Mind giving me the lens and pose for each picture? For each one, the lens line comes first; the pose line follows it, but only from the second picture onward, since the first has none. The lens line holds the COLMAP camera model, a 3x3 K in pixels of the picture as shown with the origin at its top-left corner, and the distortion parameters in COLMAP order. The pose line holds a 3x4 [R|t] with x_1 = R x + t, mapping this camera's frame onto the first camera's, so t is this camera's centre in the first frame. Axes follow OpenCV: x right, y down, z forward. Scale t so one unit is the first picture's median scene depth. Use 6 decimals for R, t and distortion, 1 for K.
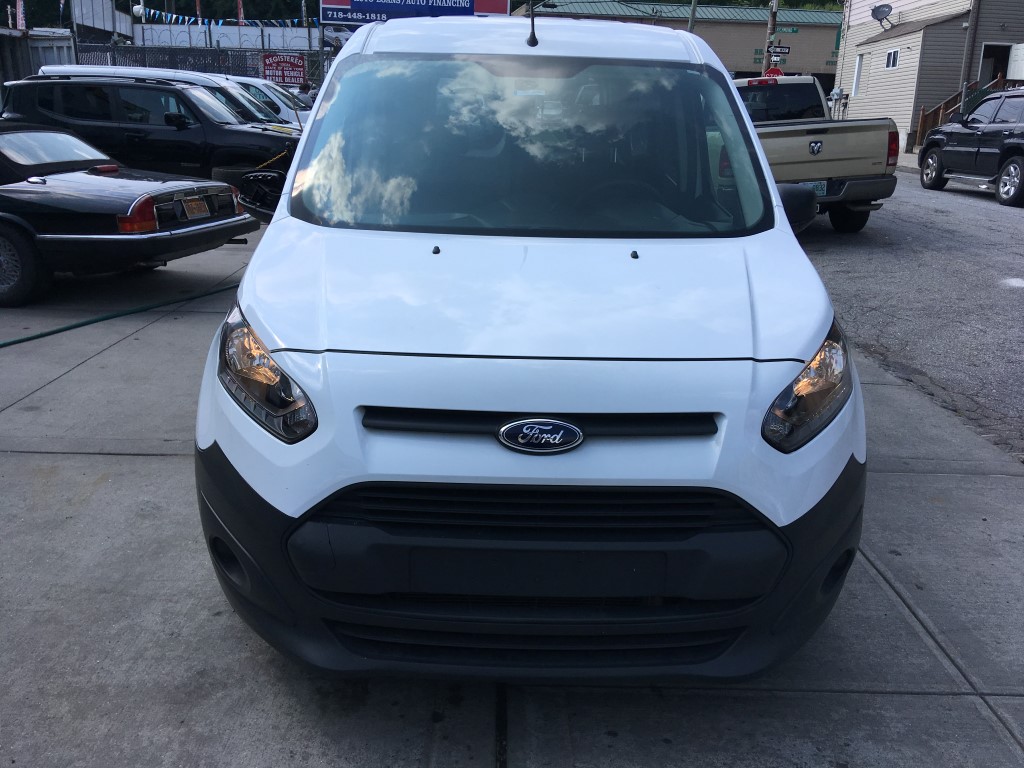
lens RADIAL K [[865.9, 0, 510.4], [0, 865.9, 382.3], [0, 0, 1]] dist [0.103987, -0.162125]
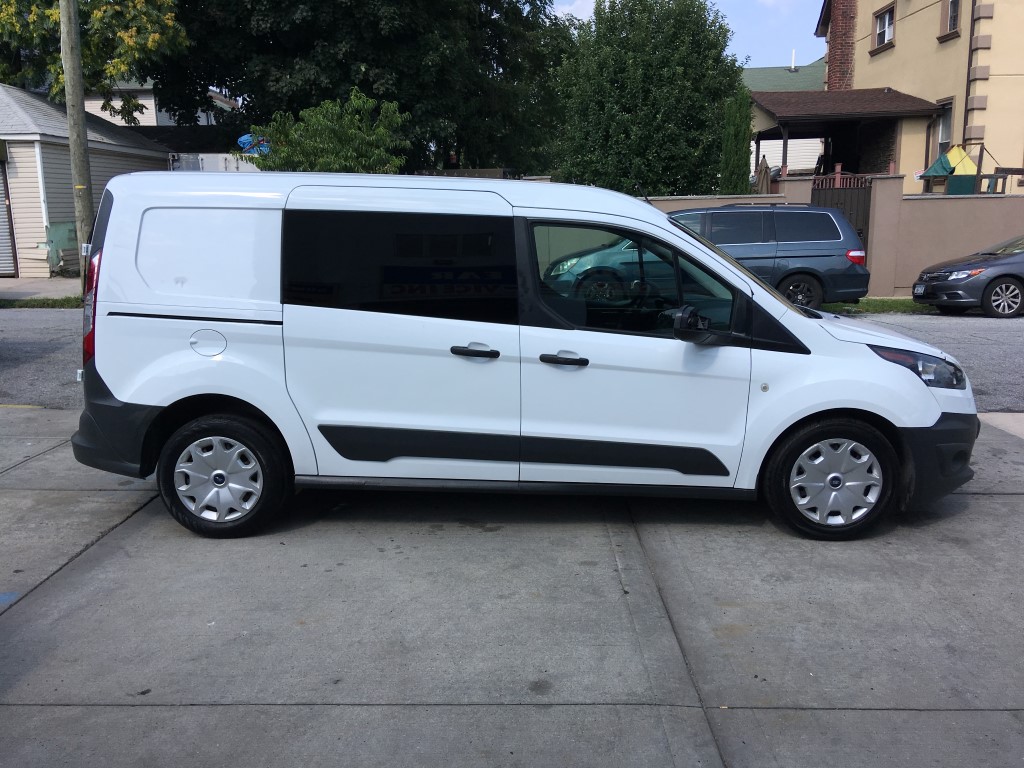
lens RADIAL K [[865.9, 0, 508.3], [0, 865.9, 384.8], [0, 0, 1]] dist [0.103987, -0.162125]
pose [[0.035022, -0.211918, 0.976660, -2.050848], [0.295396, 0.935789, 0.192457, -0.598919], [-0.954733, 0.281762, 0.095373, 1.516693]]
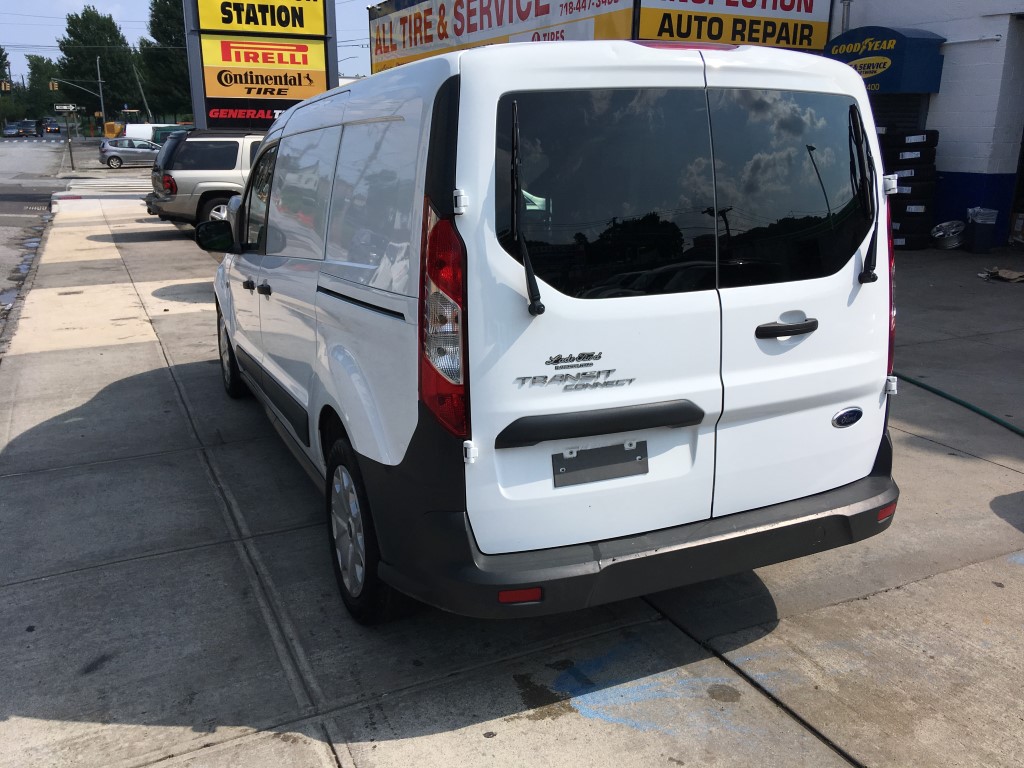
lens RADIAL K [[865.9, 0, 508.2], [0, 865.9, 386.5], [0, 0, 1]] dist [0.103987, -0.162125]
pose [[-0.910514, 0.089360, -0.403707, 0.643620], [-0.137572, 0.855267, 0.499591, -1.038606], [0.389921, 0.510424, -0.766439, 3.232193]]
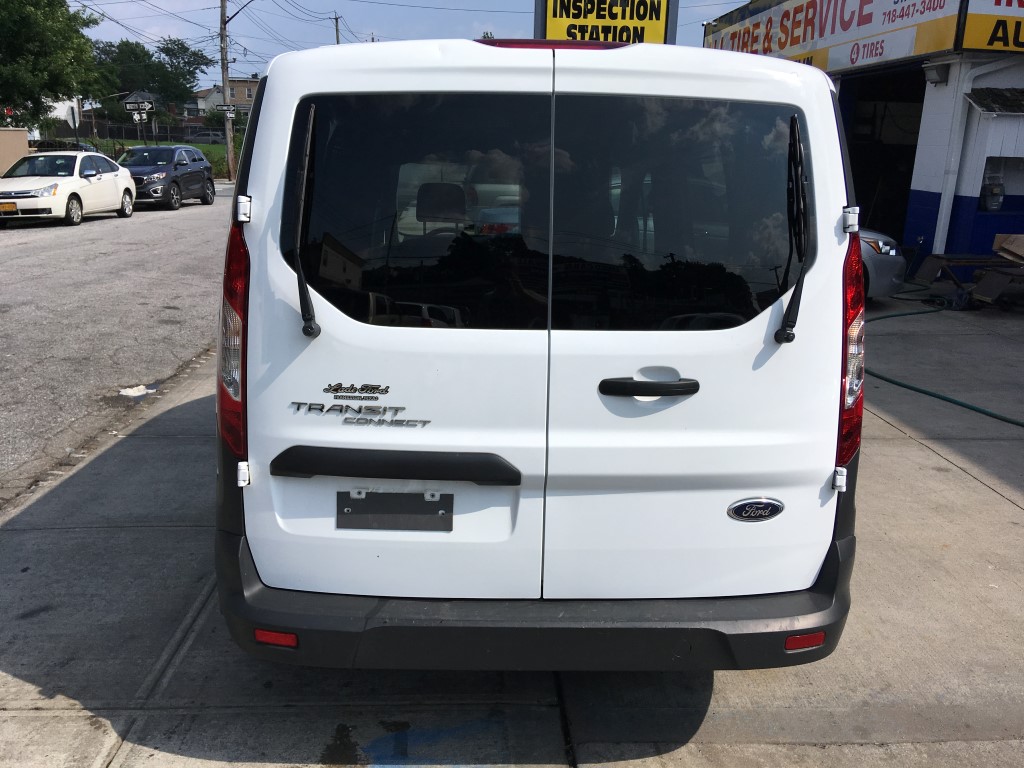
lens RADIAL K [[865.9, 0, 508.6], [0, 865.9, 382.6], [0, 0, 1]] dist [0.103987, -0.162125]
pose [[-0.998637, -0.040097, -0.033410, 0.082420], [-0.051601, 0.854552, 0.516796, -1.056634], [0.007828, 0.517816, -0.855456, 3.247954]]
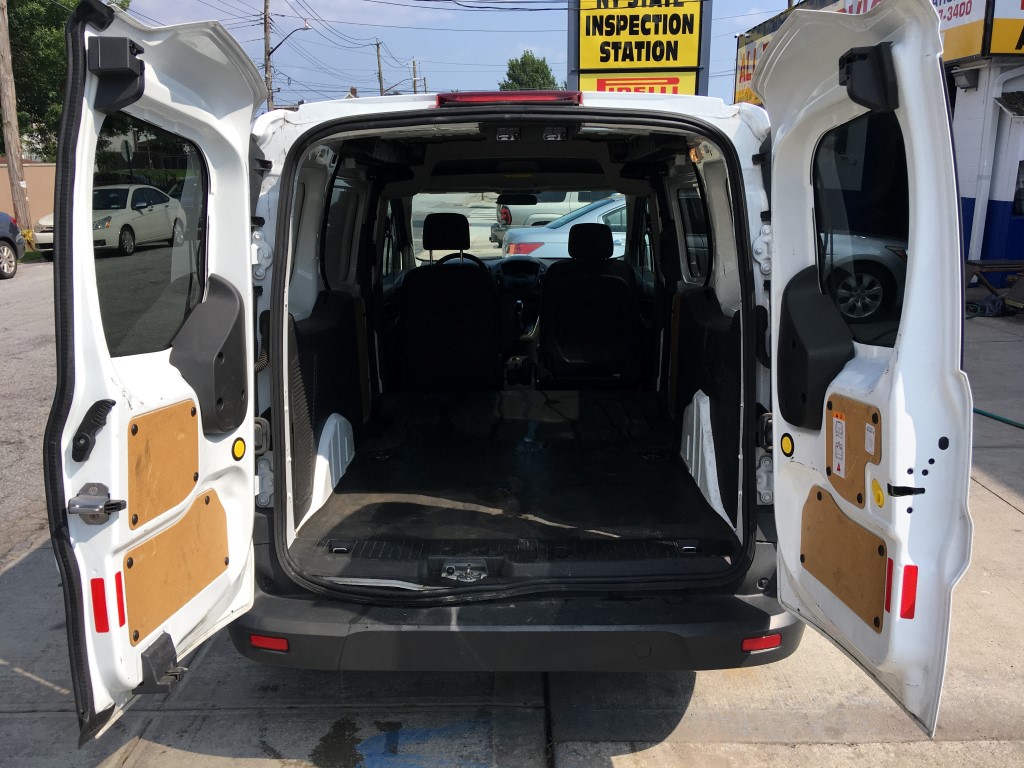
lens RADIAL K [[865.9, 0, 507.1], [0, 865.9, 384.2], [0, 0, 1]] dist [0.103987, -0.162125]
pose [[-0.999533, -0.018966, 0.023960, -0.001674], [-0.004278, 0.863203, 0.504838, -1.102162], [-0.030257, 0.504500, -0.862882, 3.305353]]
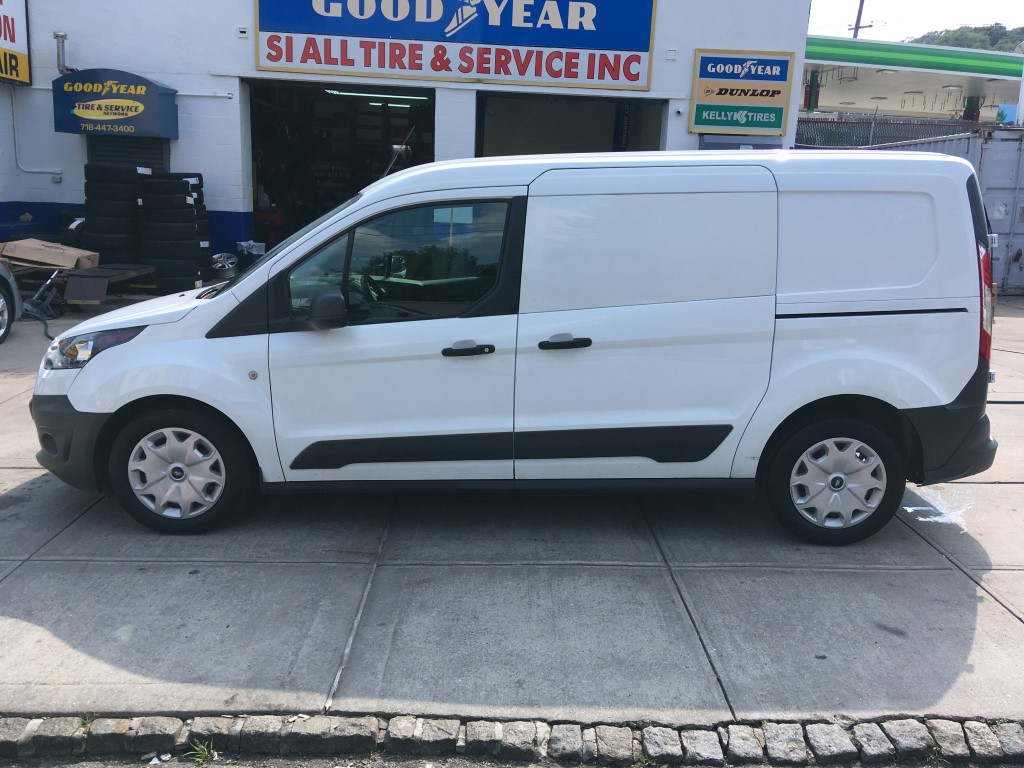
lens RADIAL K [[865.9, 0, 513.6], [0, 865.9, 388.8], [0, 0, 1]] dist [0.103987, -0.162125]
pose [[-0.000210, 0.199411, -0.979916, 1.982451], [-0.311211, 0.931241, 0.189573, -0.525489], [0.950341, 0.305001, 0.061864, 1.573300]]
